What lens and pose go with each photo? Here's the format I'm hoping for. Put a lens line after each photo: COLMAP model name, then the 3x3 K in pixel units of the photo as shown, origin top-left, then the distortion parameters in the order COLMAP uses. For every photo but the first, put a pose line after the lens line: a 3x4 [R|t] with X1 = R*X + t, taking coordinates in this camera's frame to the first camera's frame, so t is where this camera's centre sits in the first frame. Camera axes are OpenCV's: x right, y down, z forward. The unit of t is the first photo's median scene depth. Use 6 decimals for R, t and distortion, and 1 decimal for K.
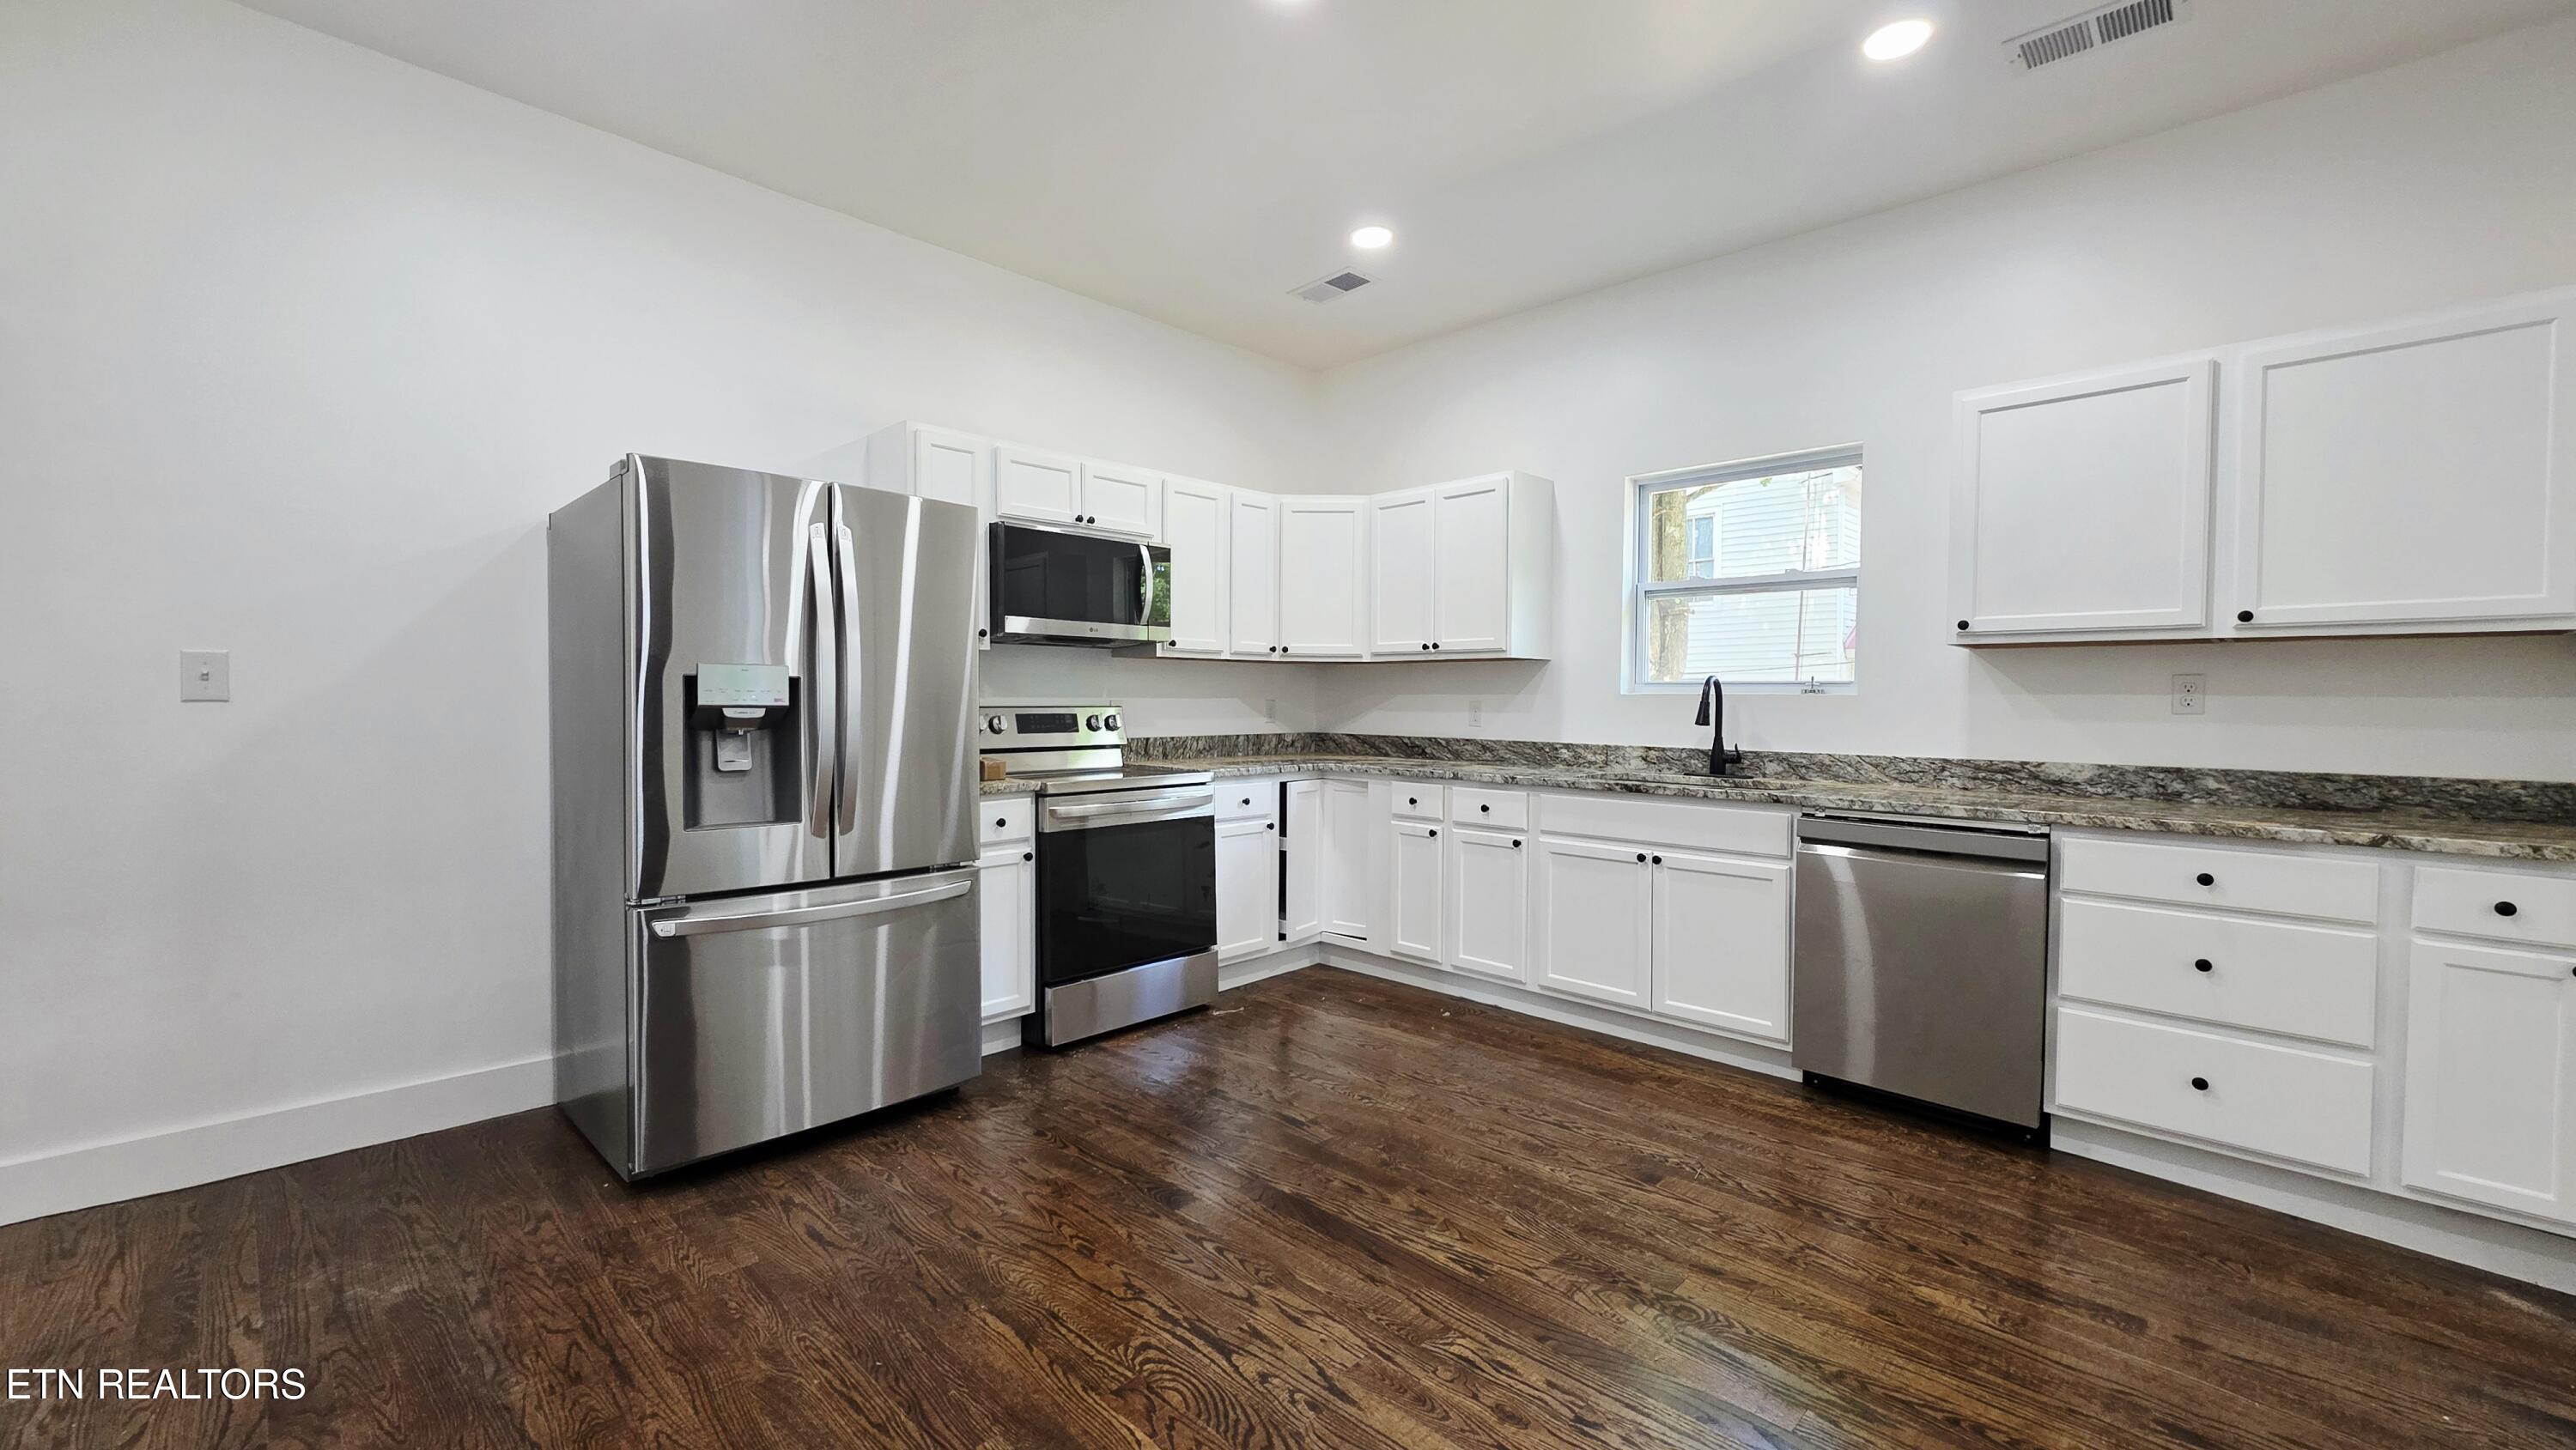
lens RADIAL K [[1018.2, 0, 1279.7], [0, 1018.2, 723.2], [0, 0, 1]] dist [0.000672, -0.000304]
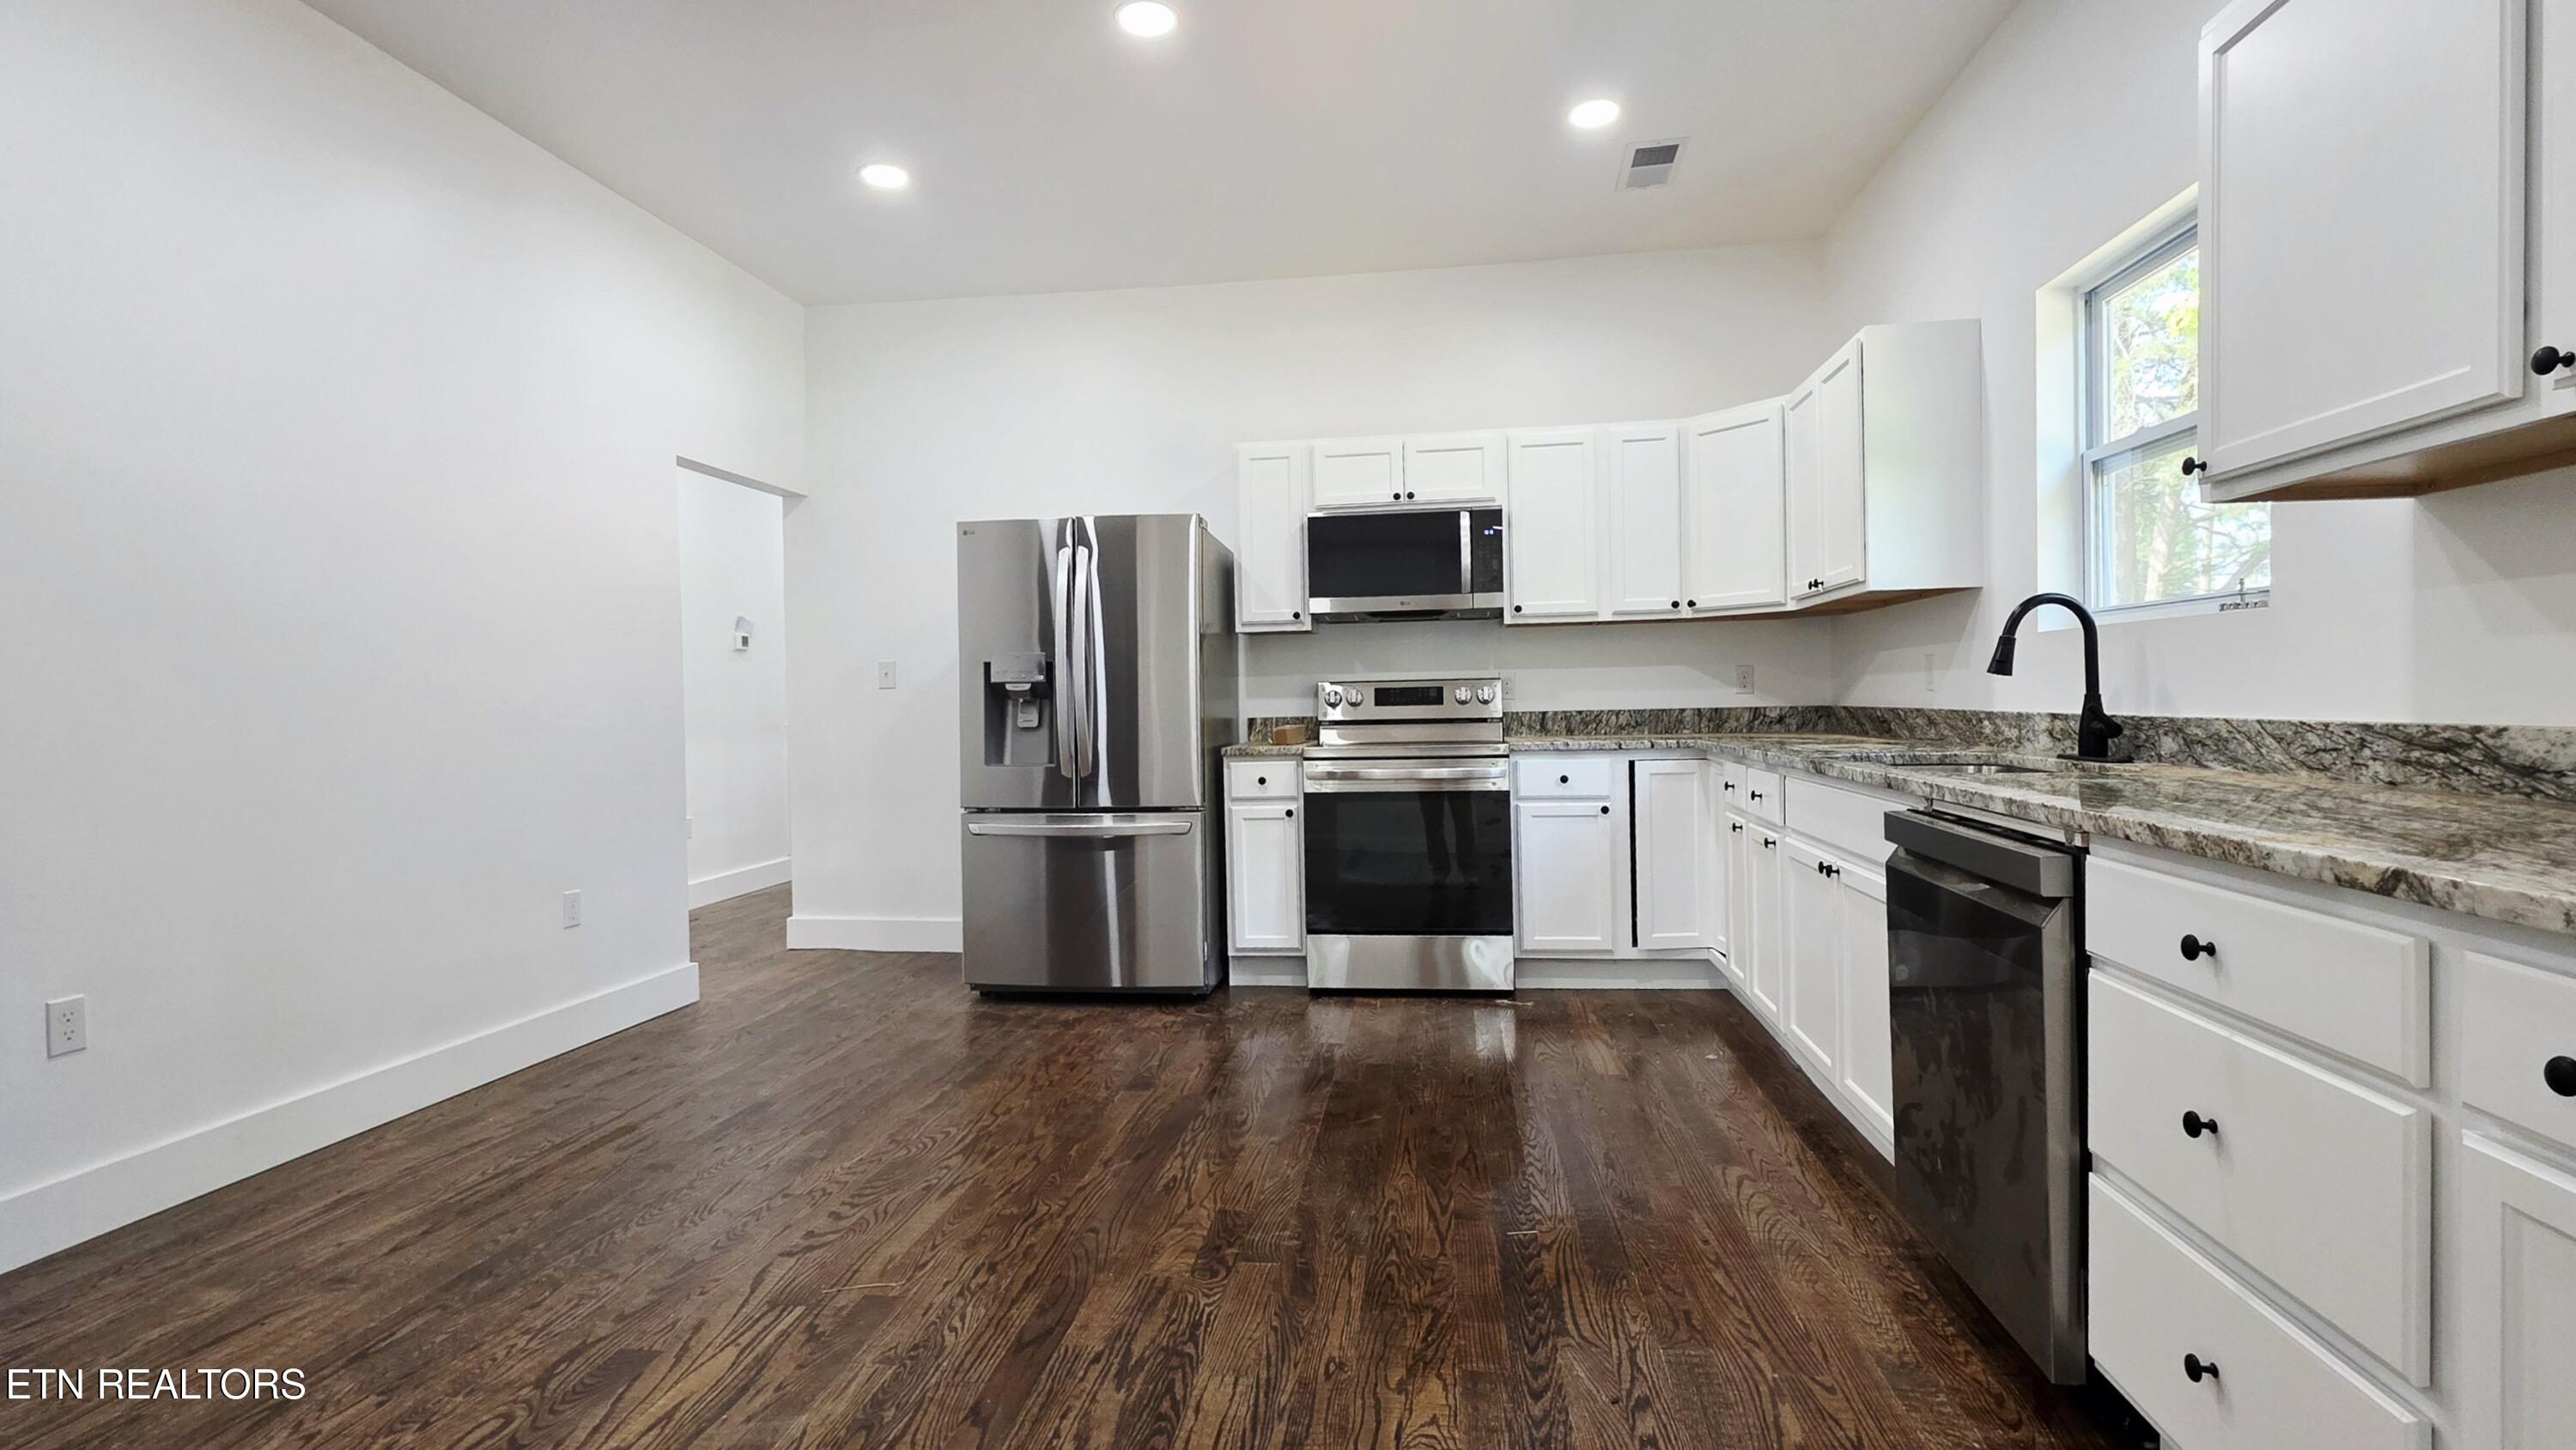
lens RADIAL K [[1168.3, 0, 1299.0], [0, 1168.3, 722.3], [0, 0, 1]] dist [-0.002346, -0.000165]
pose [[0.606548, -0.002814, -0.795042, 0.746772], [0.004135, 0.999991, -0.000385, 0.030559], [0.795036, -0.003054, 0.606554, 0.221959]]
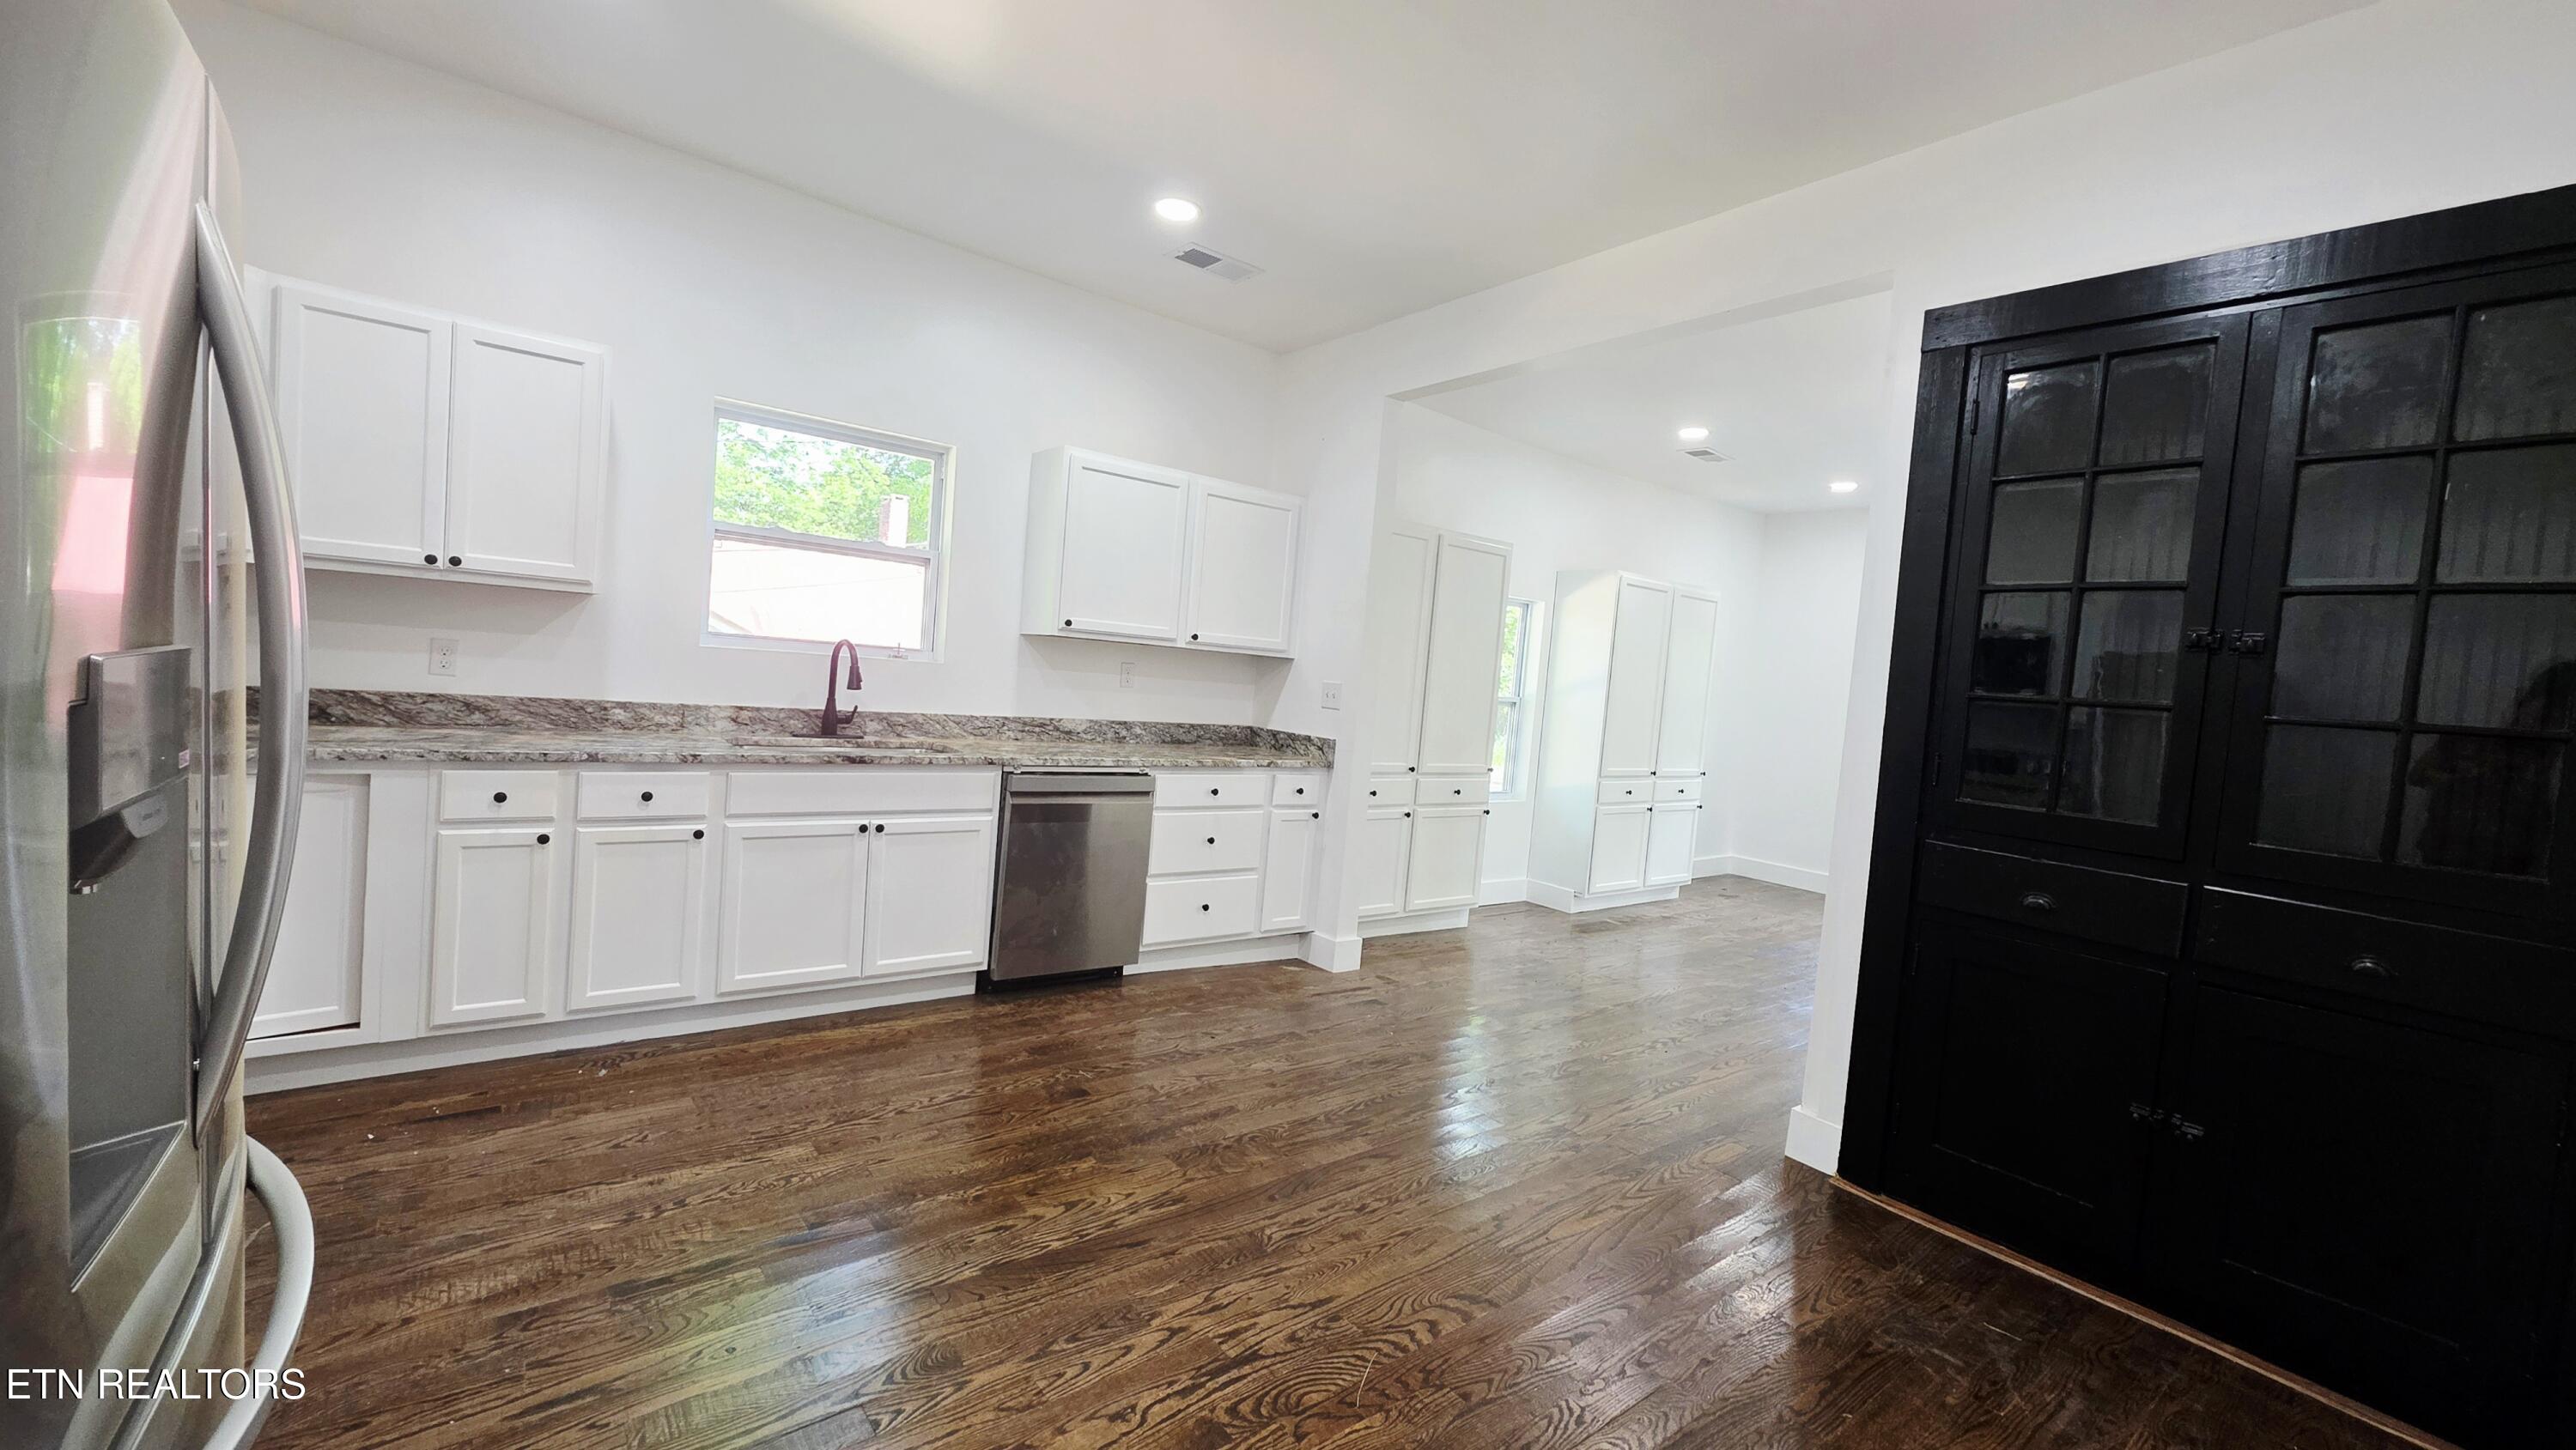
lens RADIAL K [[1018.2, 0, 1283.1], [0, 1018.2, 725.2], [0, 0, 1]] dist [0.000672, -0.000304]
pose [[0.128074, -0.053091, 0.990343, -0.550940], [-0.058912, 0.996396, 0.061034, -0.051110], [-0.990013, -0.066160, 0.124485, 0.461093]]
